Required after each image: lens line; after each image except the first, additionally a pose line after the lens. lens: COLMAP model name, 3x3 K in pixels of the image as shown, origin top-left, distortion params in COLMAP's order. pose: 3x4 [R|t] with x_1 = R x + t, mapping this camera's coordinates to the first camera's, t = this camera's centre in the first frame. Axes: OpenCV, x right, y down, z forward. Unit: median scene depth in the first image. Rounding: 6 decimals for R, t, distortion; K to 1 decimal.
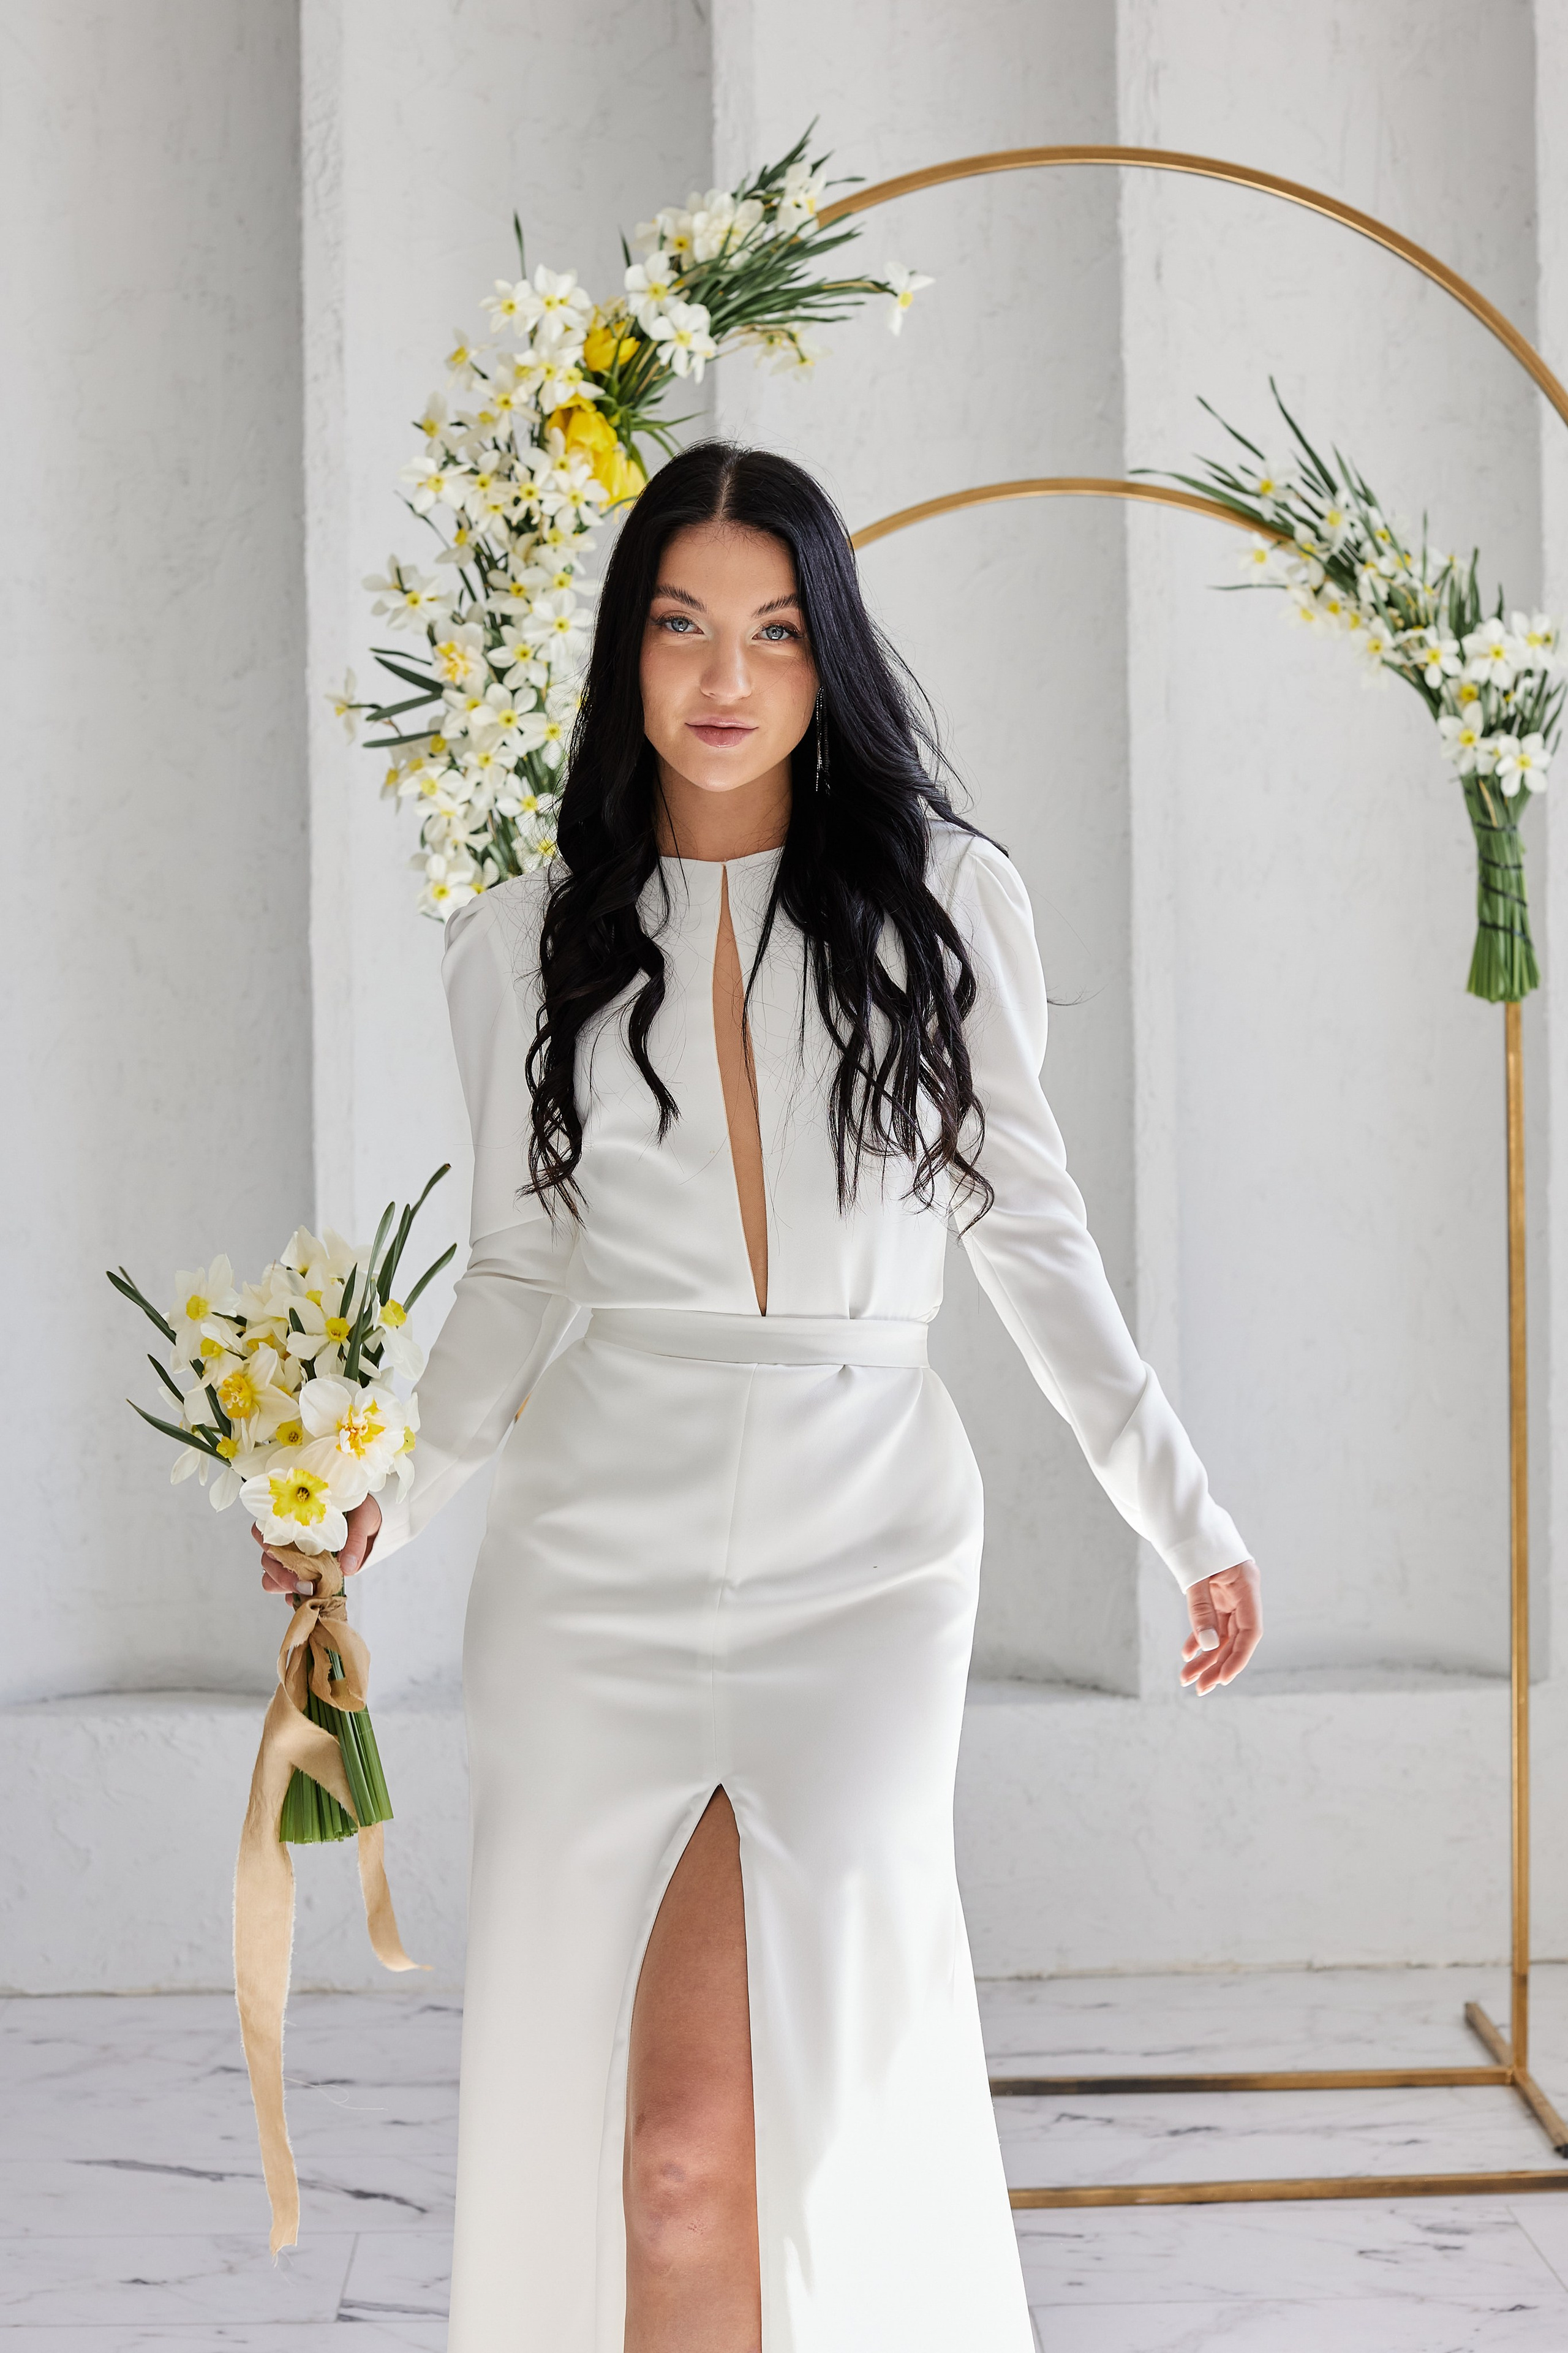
lens RADIAL K [[3312.3, 0, 777.8], [0, 3312.3, 1203.4], [0, 0, 1]] dist [-0.163412, 0.317921]
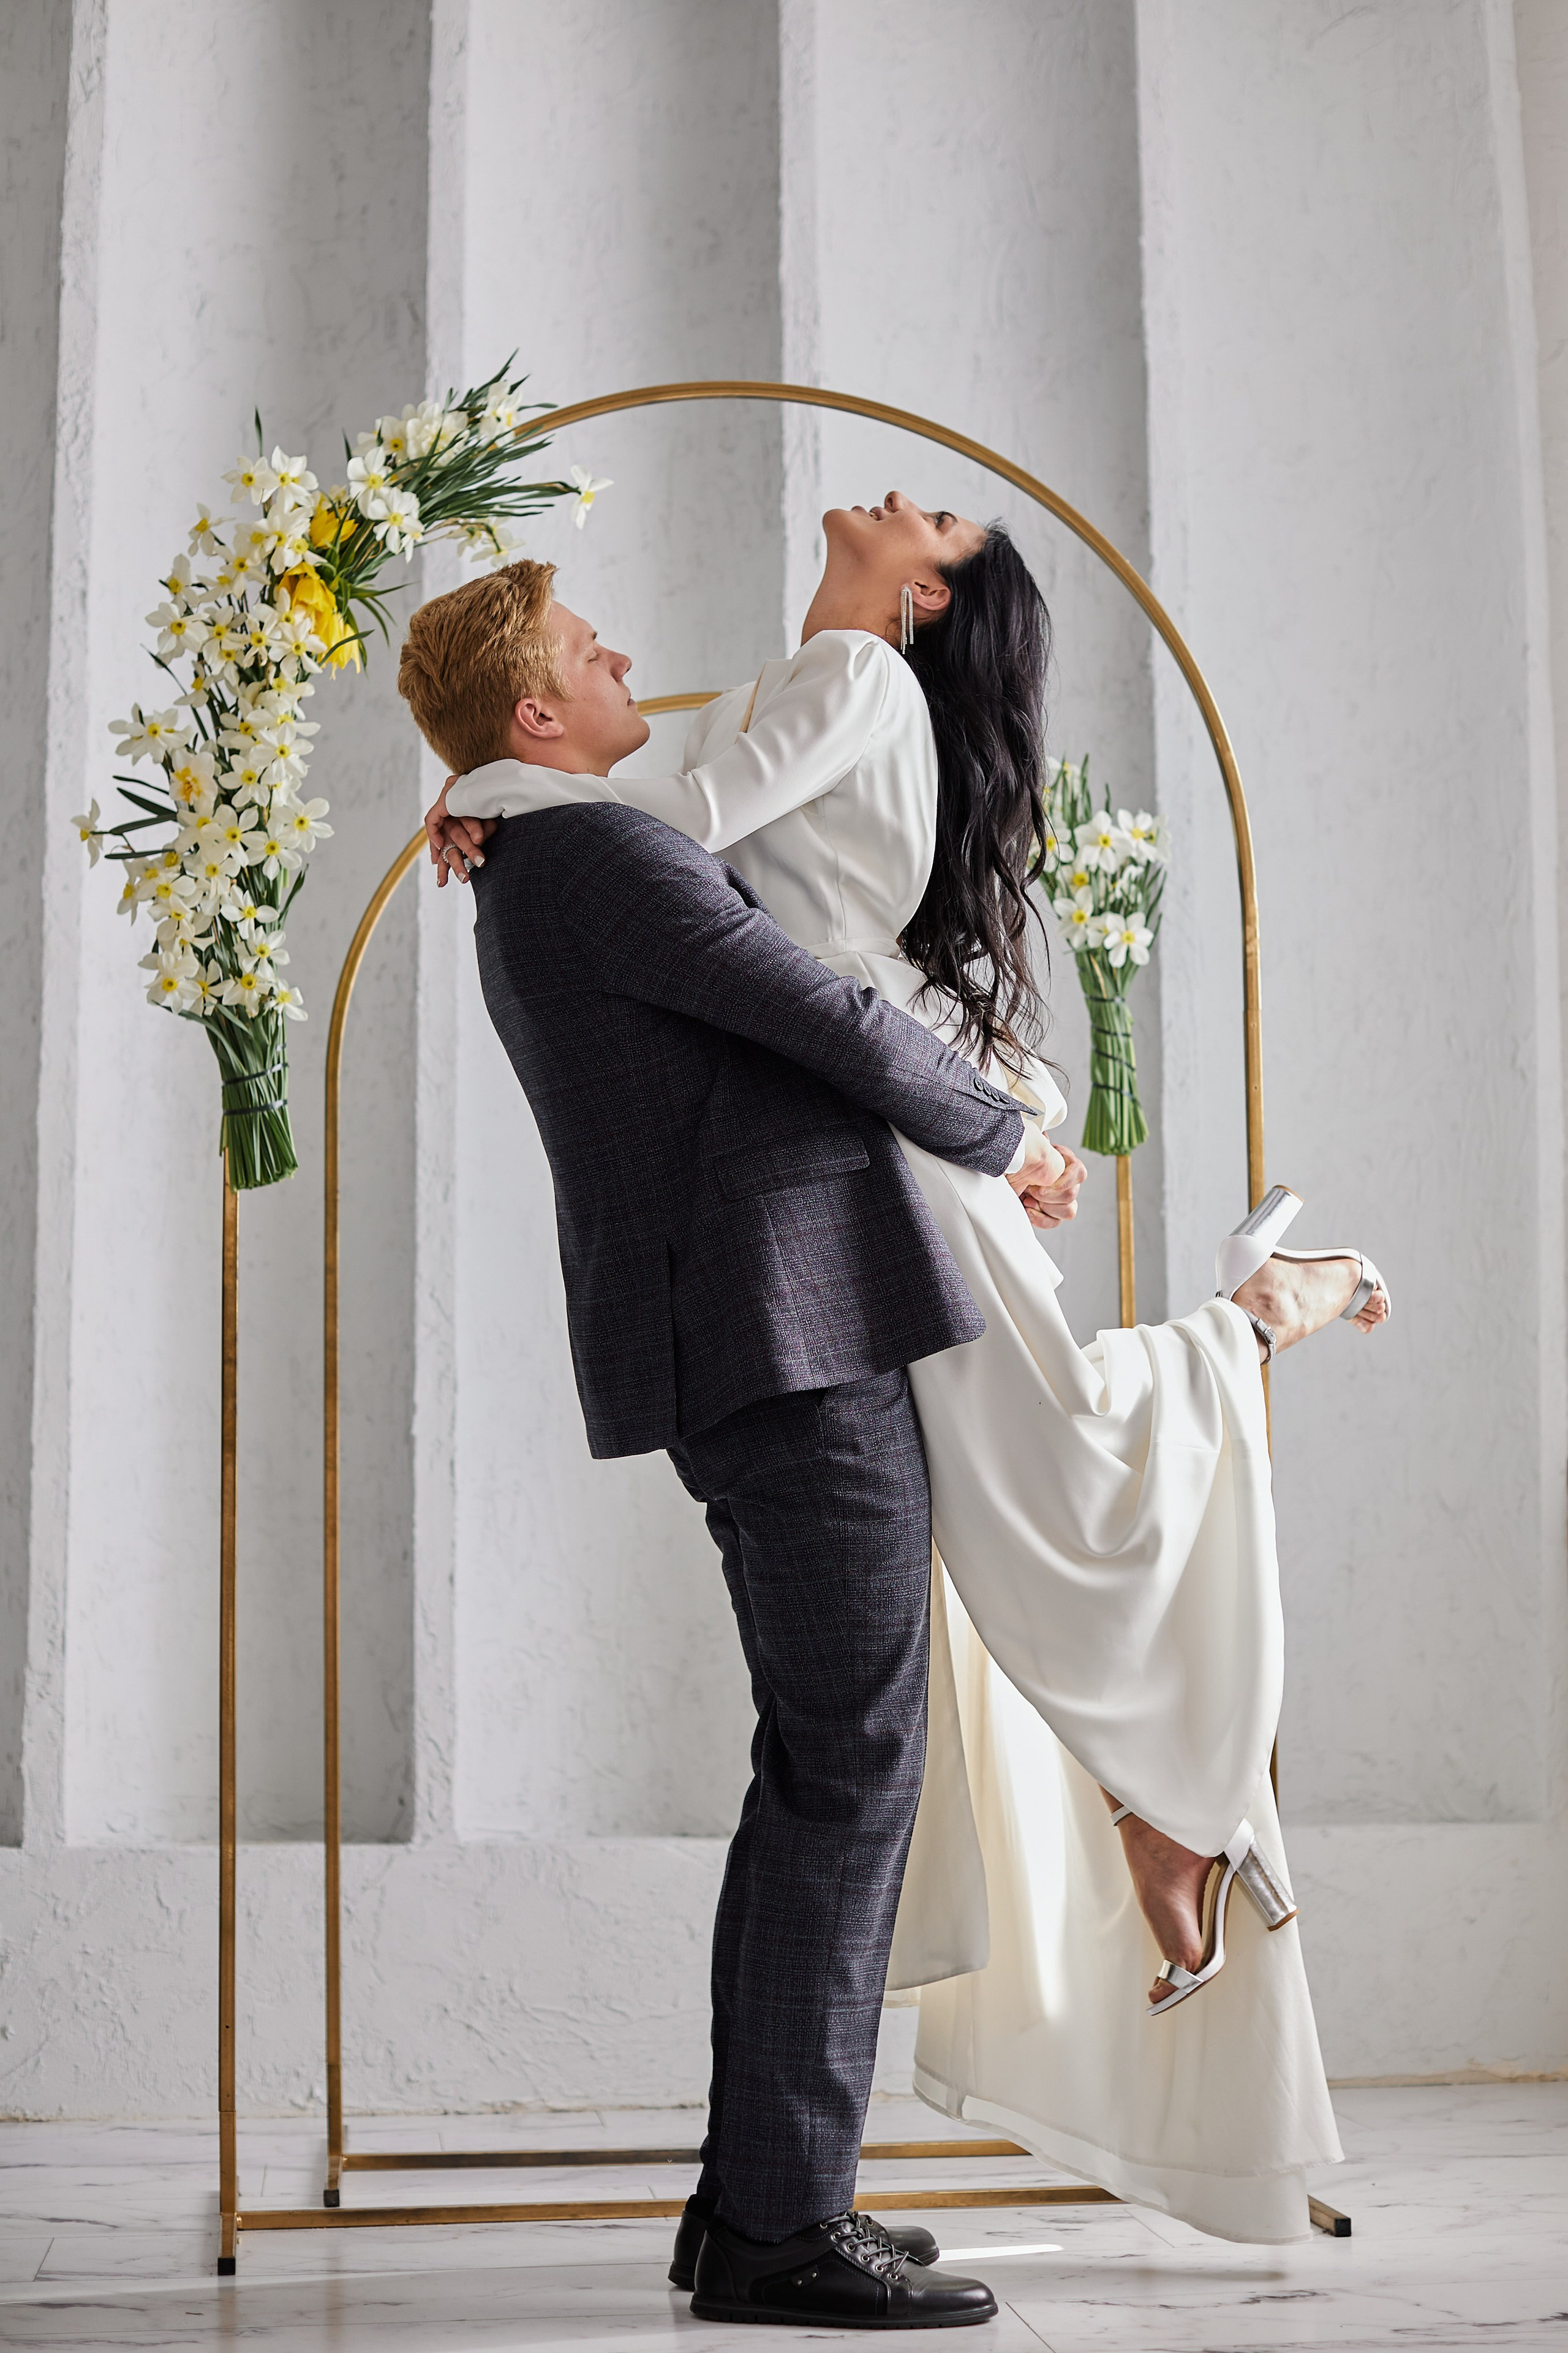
lens RADIAL K [[3371.0, 0, 803.7], [0, 3371.0, 1238.6], [0, 0, 1]] dist [-0.140392, 0.156759]
pose [[0.995109, 0.017337, 0.097255, 0.003613], [-0.002599, 0.988734, -0.149664, 0.147755], [-0.098754, 0.148679, 0.983942, -0.125280]]
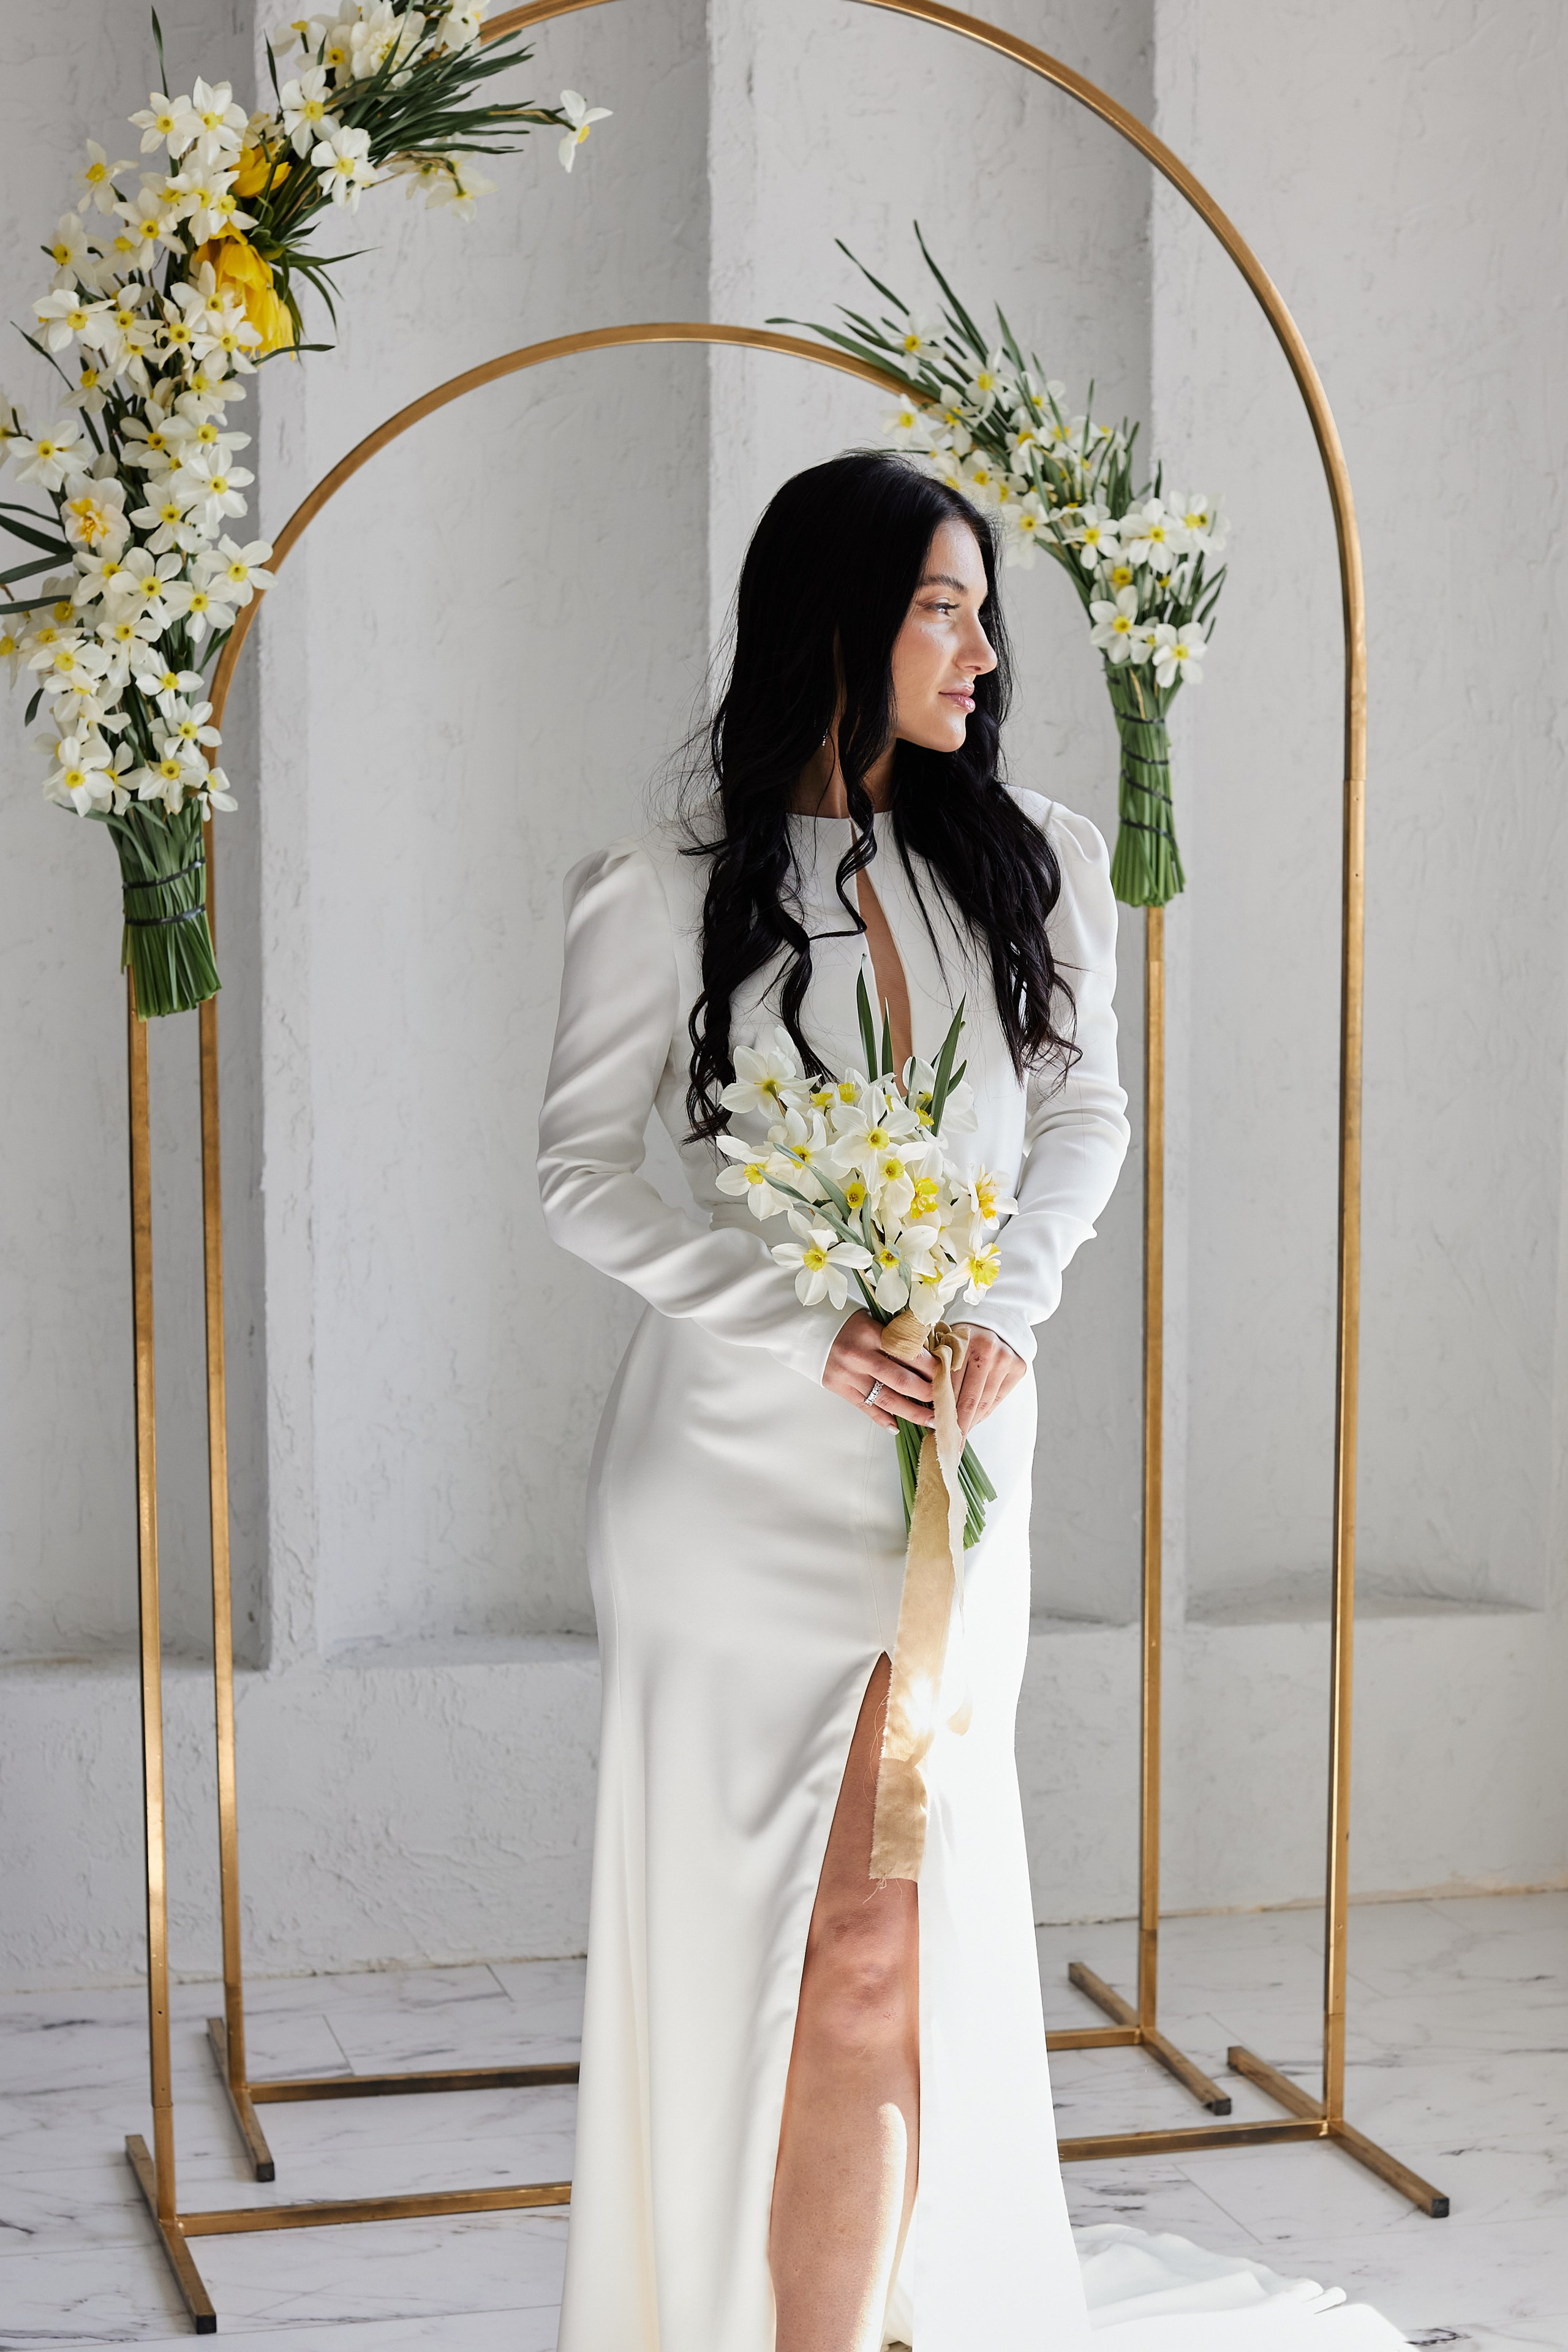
lens RADIAL K [[3866.6, 0, 792.0], [0, 3866.6, 1357.0], [0, 0, 1]] dist [-0.139913, 0.208797]
pose [[0.975459, -0.011128, 0.219899, -0.129022], [-0.004923, 0.997370, 0.072312, -0.012450], [-0.220125, -0.071620, 0.972839, -0.063725]]
